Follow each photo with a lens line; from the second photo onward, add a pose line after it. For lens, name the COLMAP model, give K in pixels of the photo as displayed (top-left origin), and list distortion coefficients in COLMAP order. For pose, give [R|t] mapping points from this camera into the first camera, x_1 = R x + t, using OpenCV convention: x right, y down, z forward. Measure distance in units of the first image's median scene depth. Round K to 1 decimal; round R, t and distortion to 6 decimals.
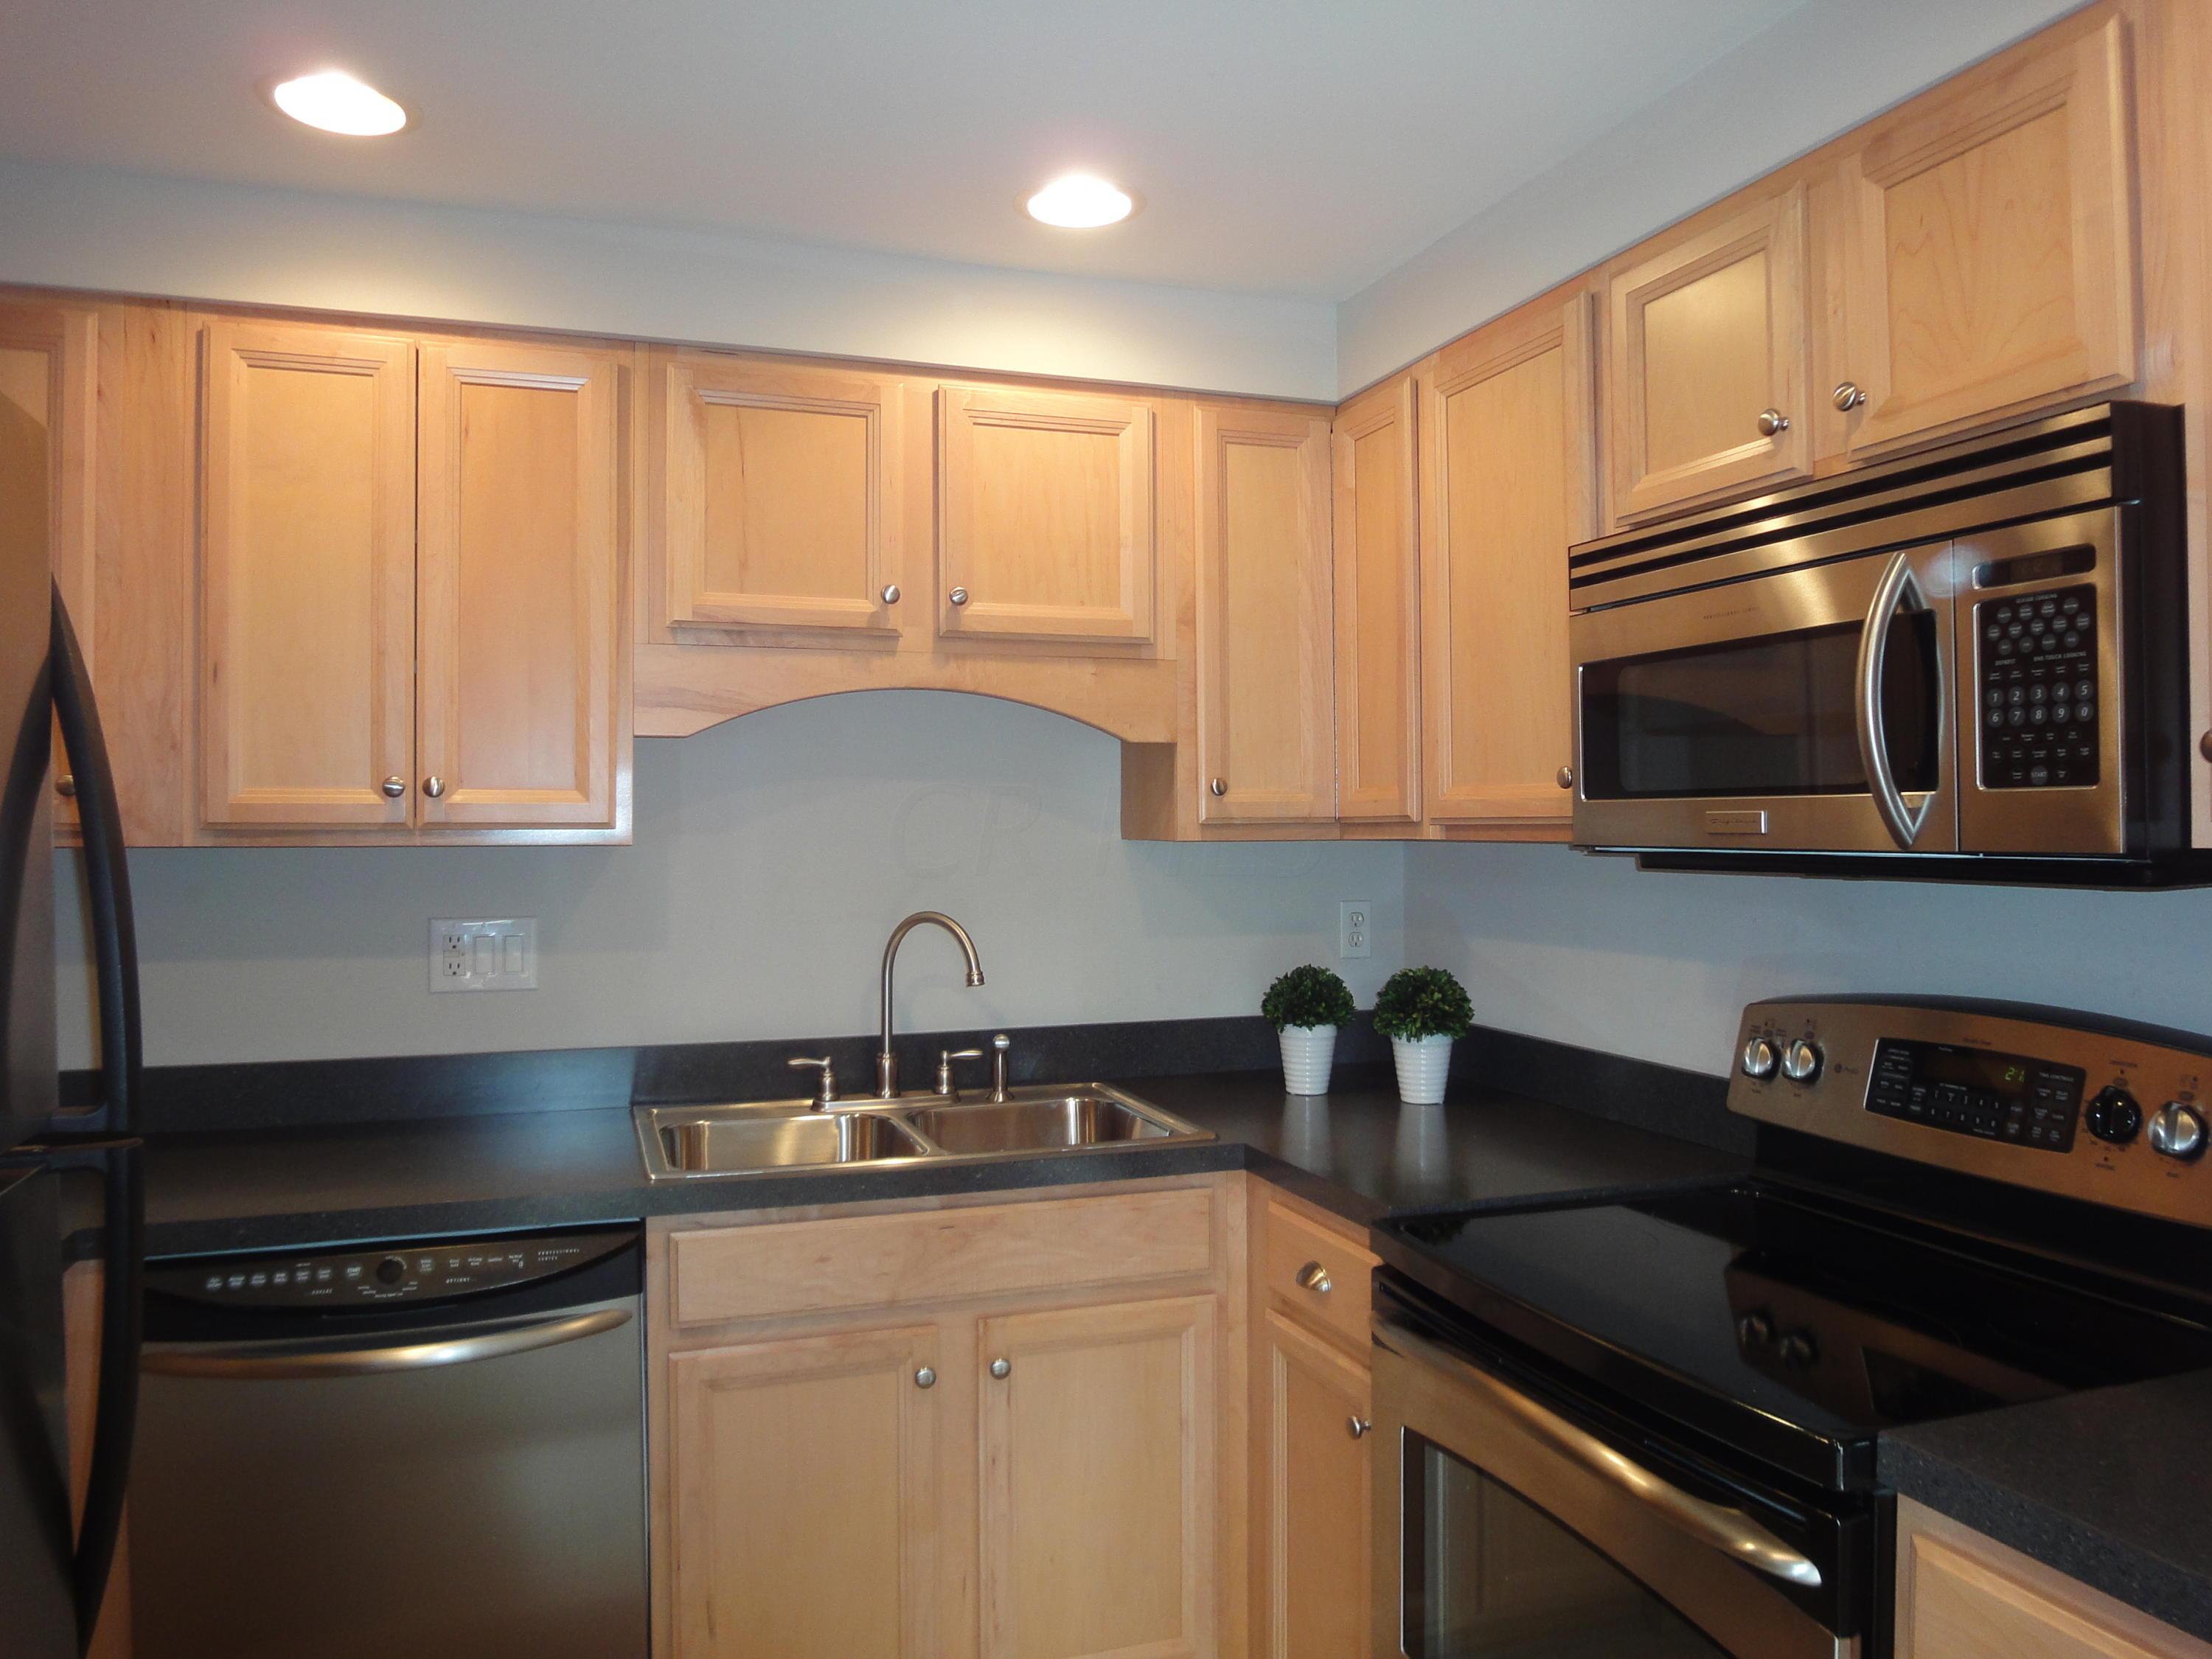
lens RADIAL K [[1566.0, 0, 1117.5], [0, 1566.0, 825.6], [0, 0, 1]] dist [-0.045102, 0.007912]
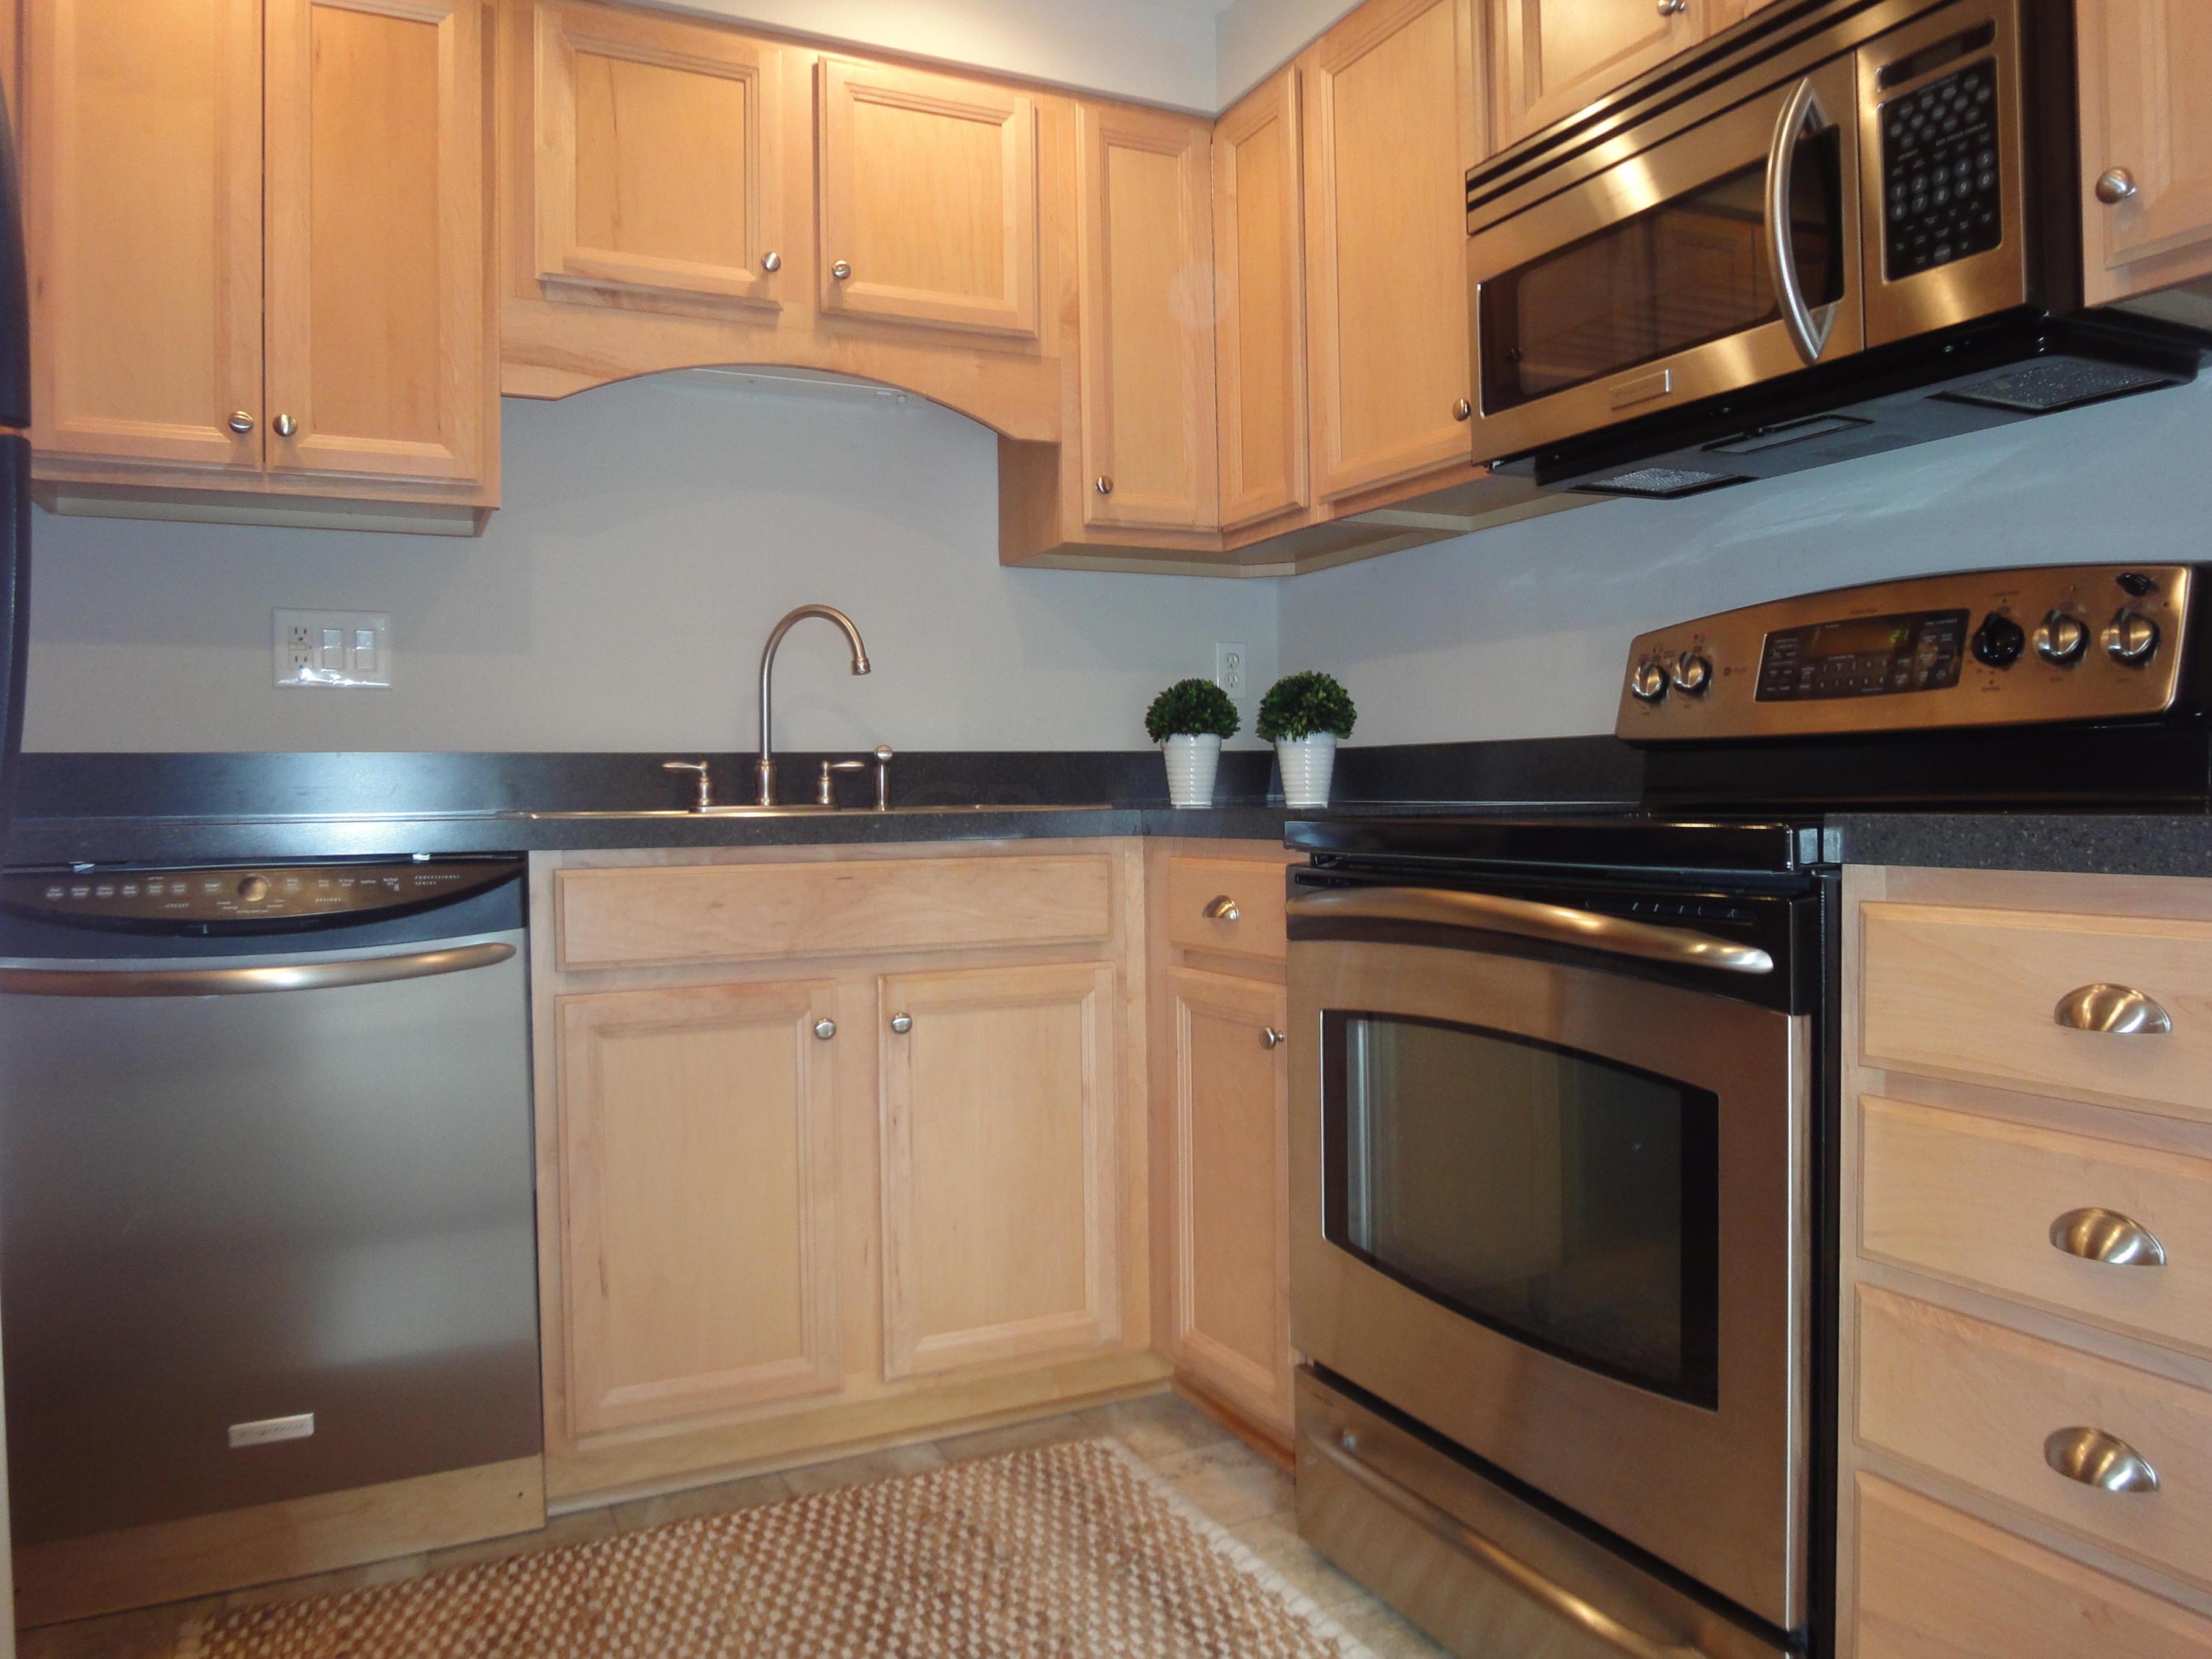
lens RADIAL K [[1566.0, 0, 1119.0], [0, 1566.0, 826.6], [0, 0, 1]] dist [-0.045102, 0.007912]
pose [[0.993278, -0.010954, 0.115237, -0.056646], [0.008898, 0.999792, 0.018343, 0.229919], [-0.115414, -0.017194, 0.993169, 0.014704]]
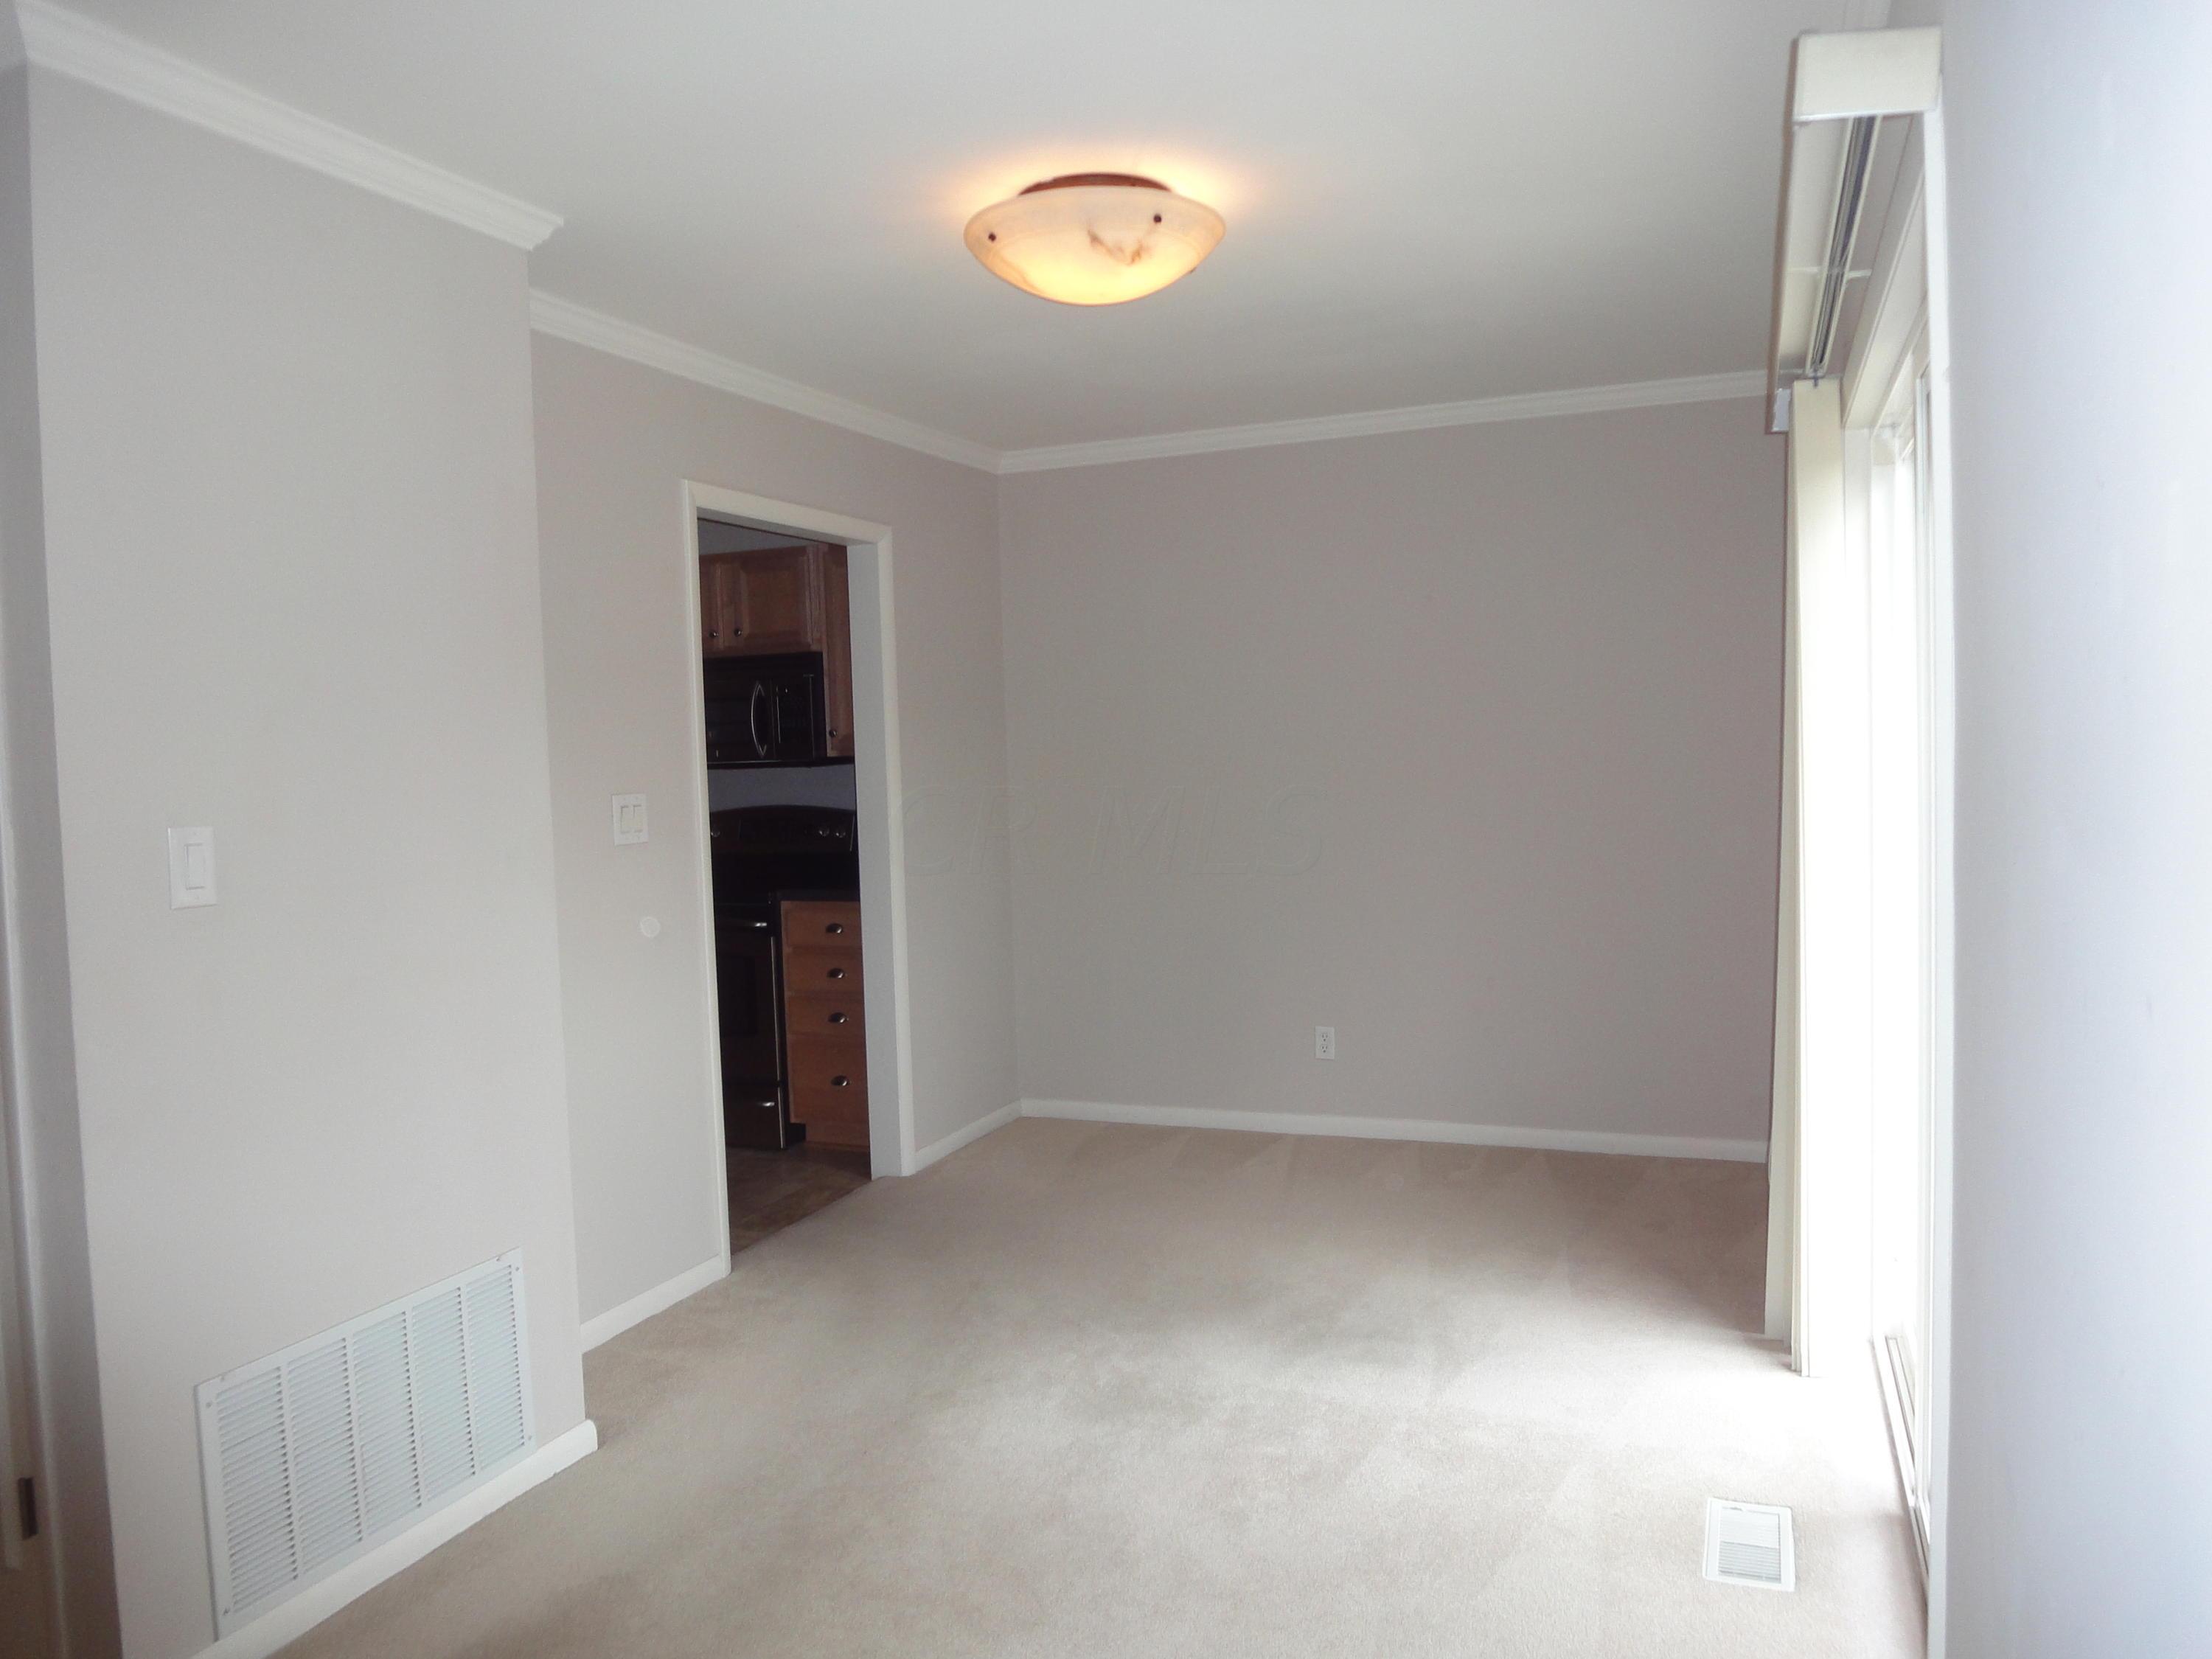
lens RADIAL K [[1566.0, 0, 1105.7], [0, 1566.0, 823.4], [0, 0, 1]] dist [-0.045102, 0.007912]
pose [[0.664173, -0.056944, 0.745407, -1.352062], [0.023566, 0.998194, 0.055257, -0.014536], [-0.747207, -0.019134, 0.664316, -1.642304]]
